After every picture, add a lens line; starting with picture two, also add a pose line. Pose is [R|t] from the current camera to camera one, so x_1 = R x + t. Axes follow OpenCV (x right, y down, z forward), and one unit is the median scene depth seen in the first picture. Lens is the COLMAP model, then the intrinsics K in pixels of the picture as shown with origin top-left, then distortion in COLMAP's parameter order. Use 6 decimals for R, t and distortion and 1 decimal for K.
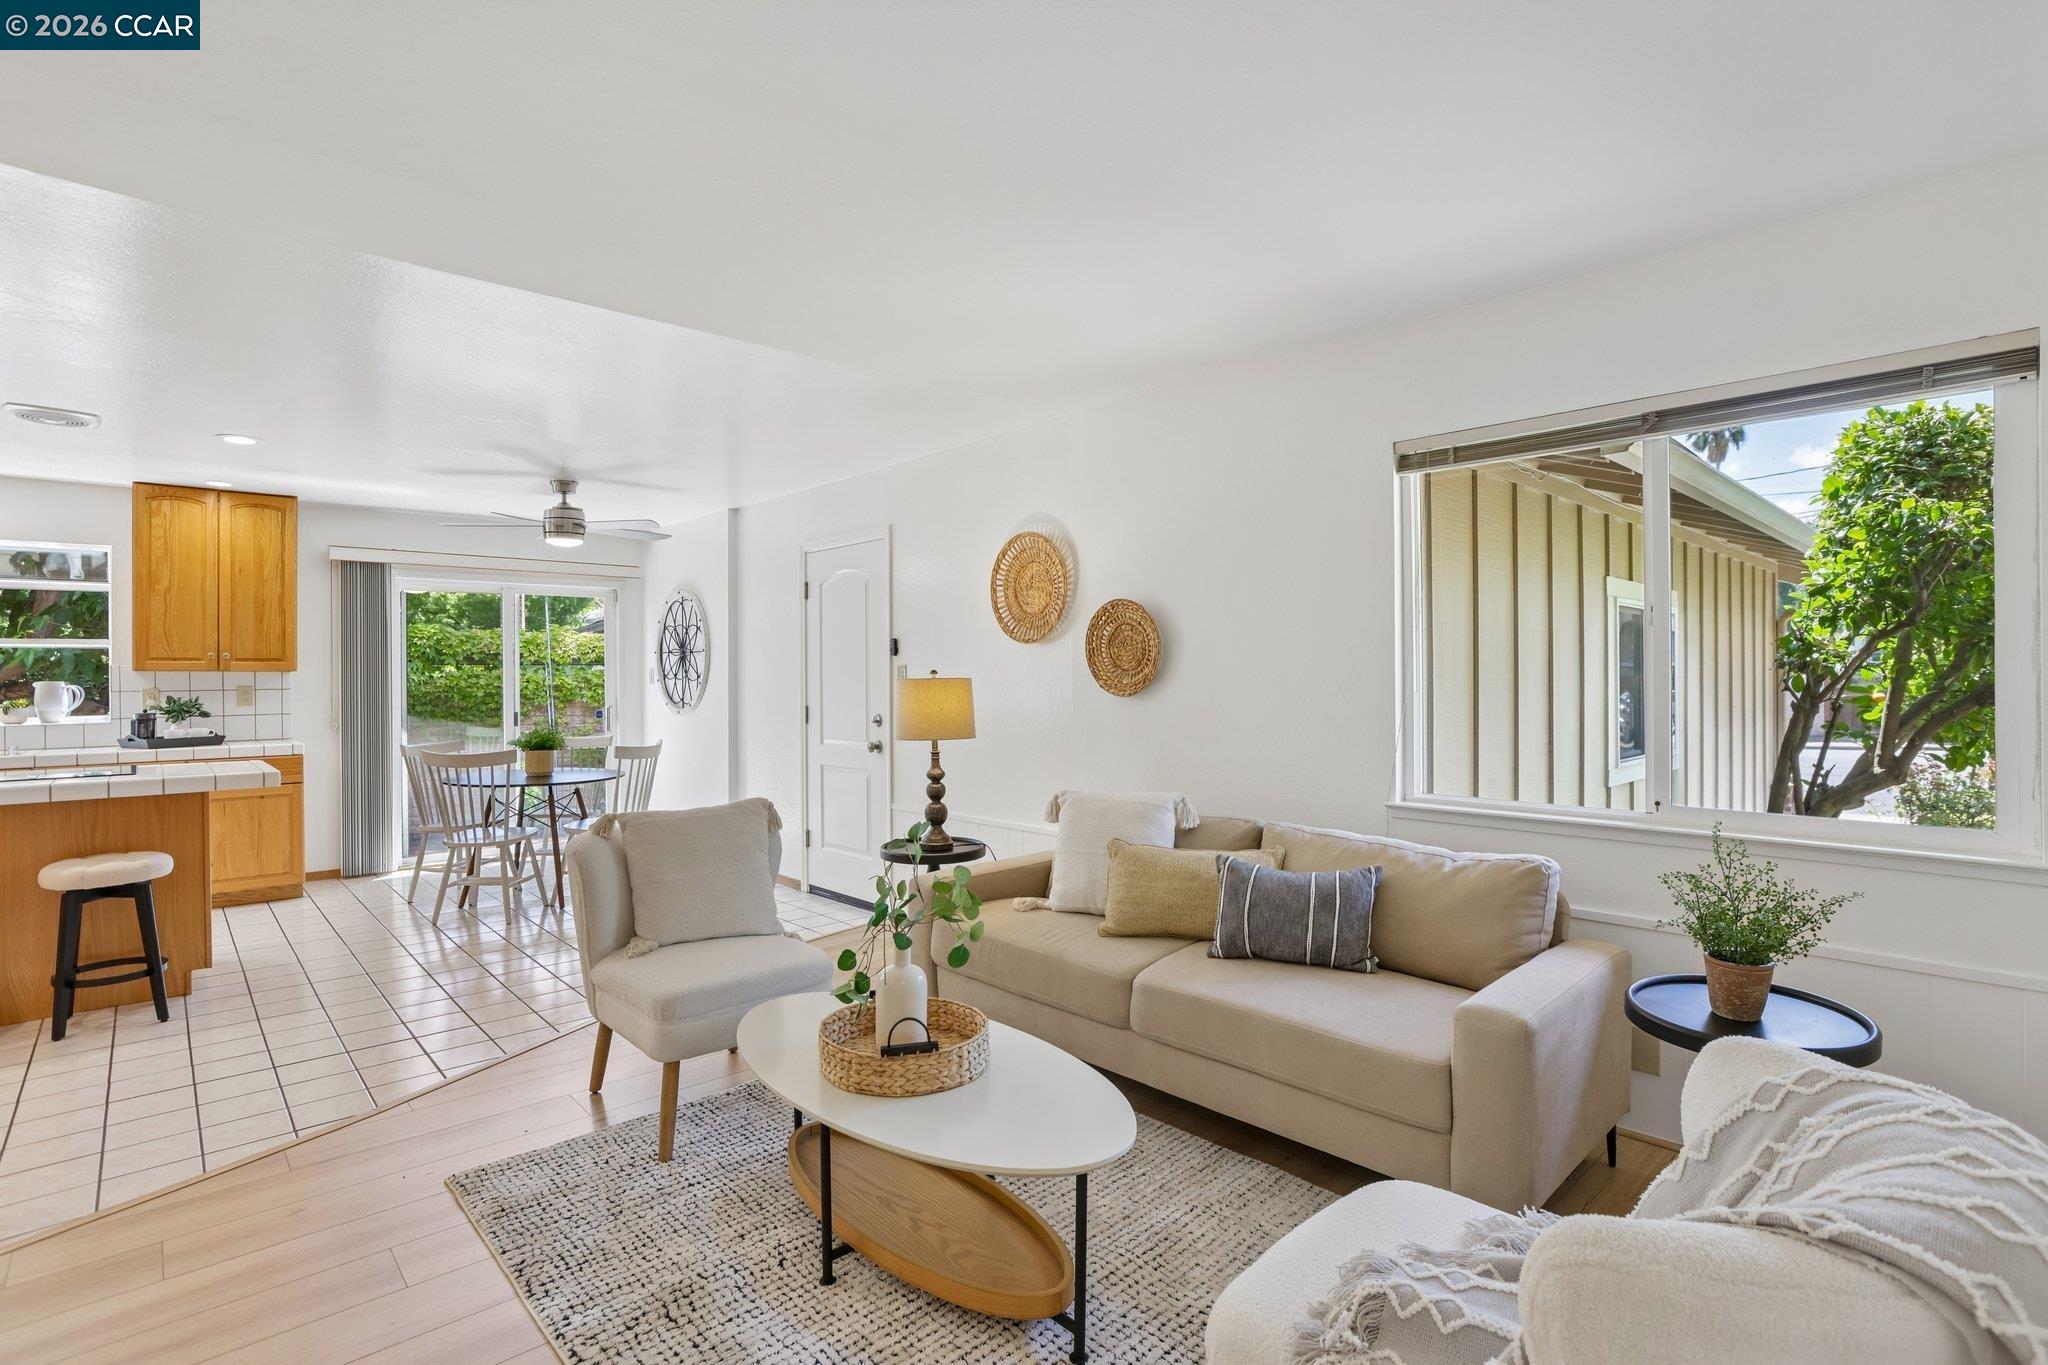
lens RADIAL K [[991.4, 0, 1026.3], [0, 991.4, 680.0], [0, 0, 1]] dist [-0.018173, 0.000346]
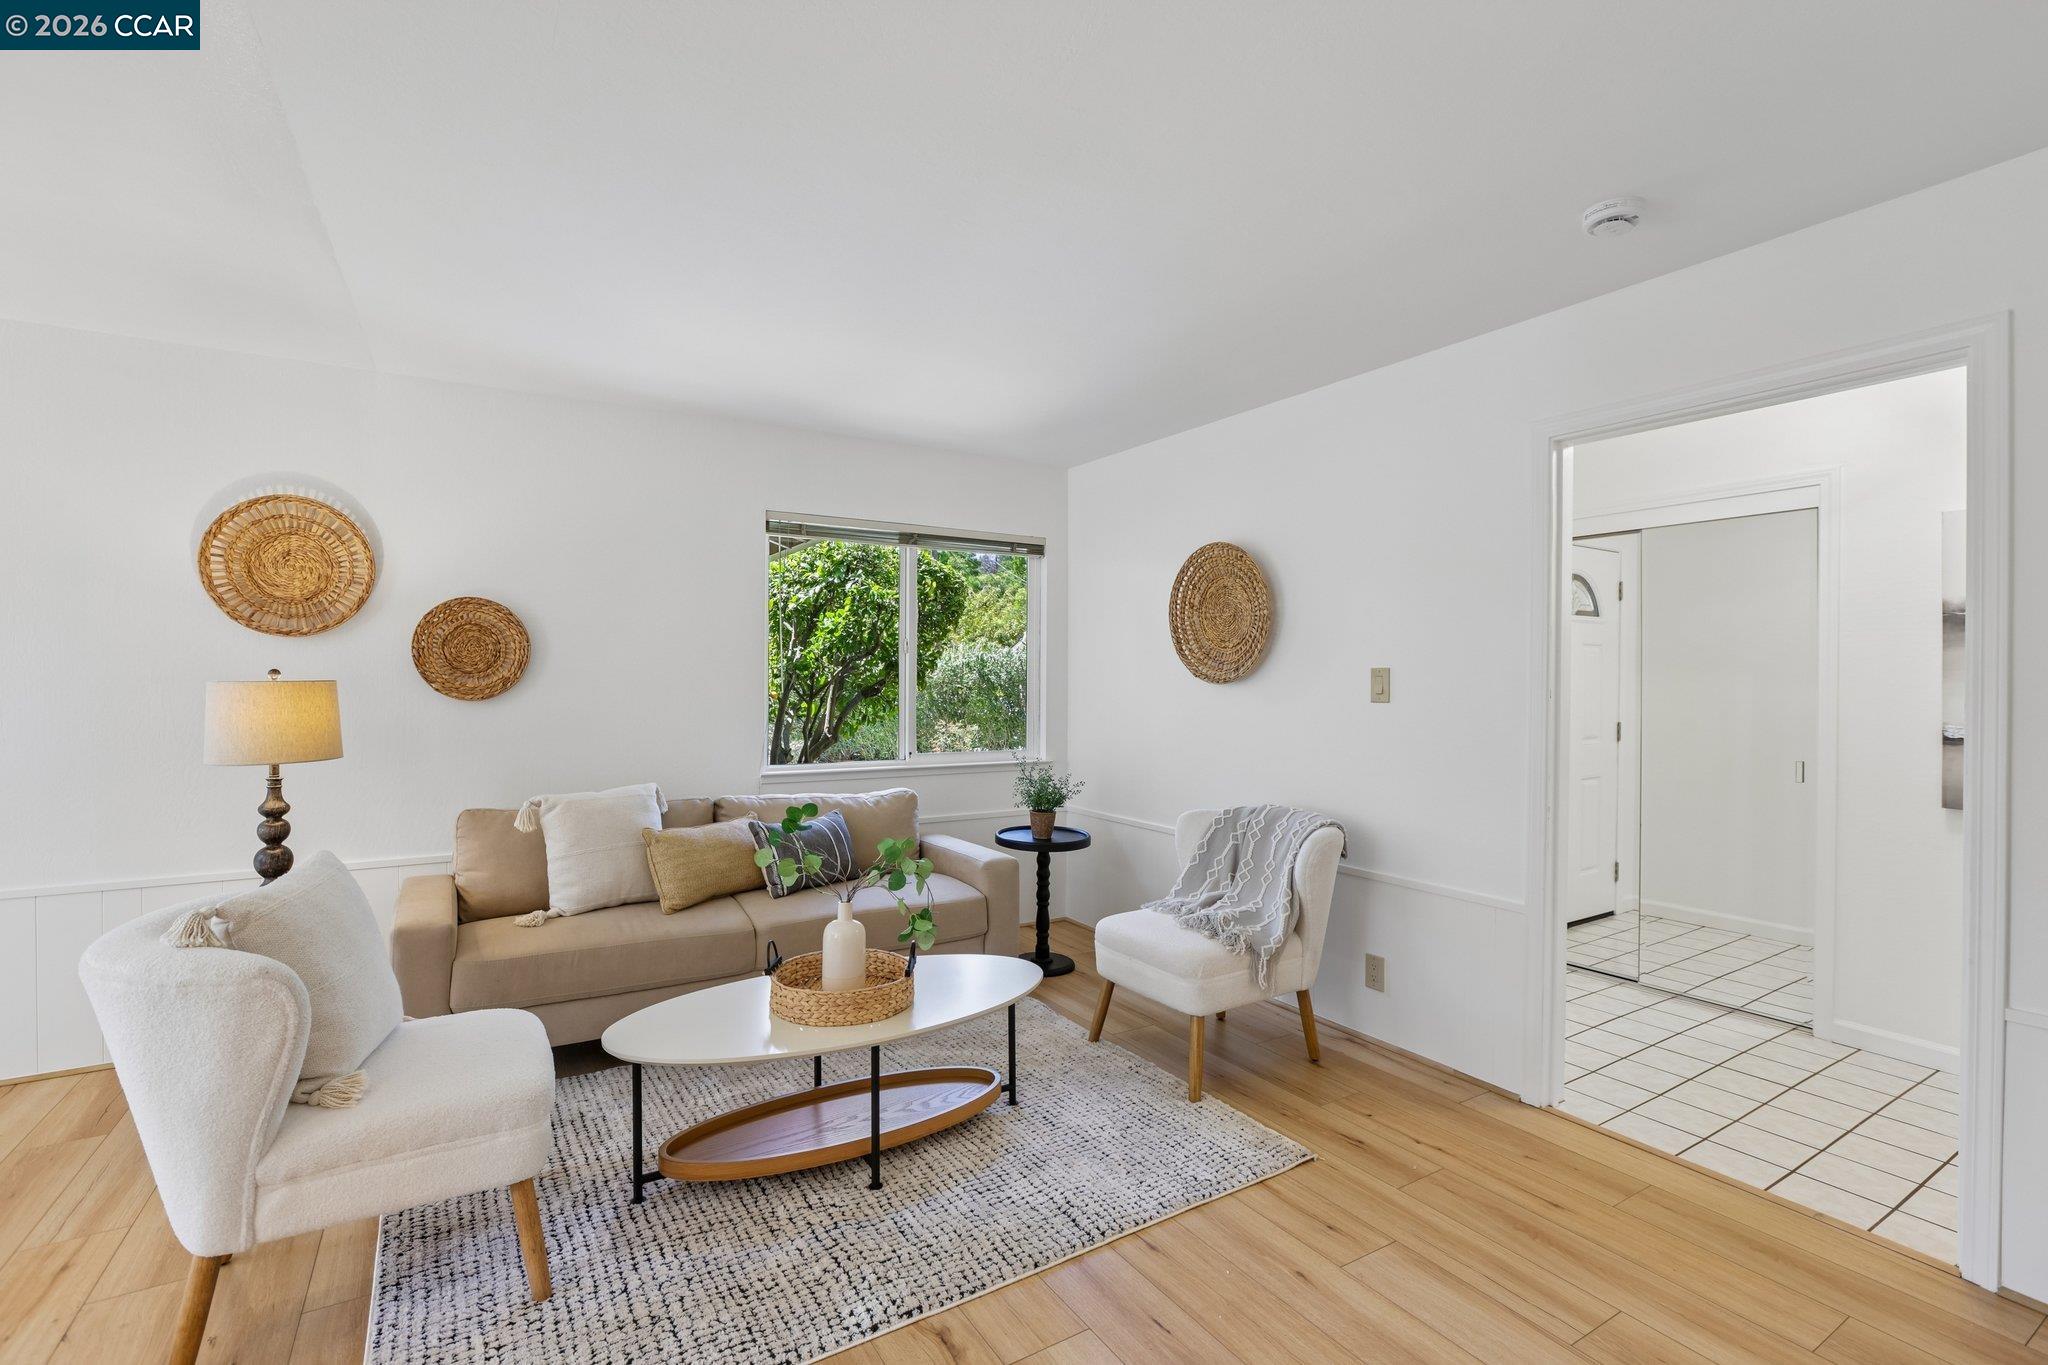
lens RADIAL K [[937.5, 0, 1026.1], [0, 937.5, 682.0], [0, 0, 1]] dist [-0.029397, 0.000923]
pose [[0.204474, 0.002660, 0.978868, -0.608425], [-0.004272, 0.999989, -0.001825, -0.001517], [-0.978863, -0.003809, 0.204483, 0.281356]]
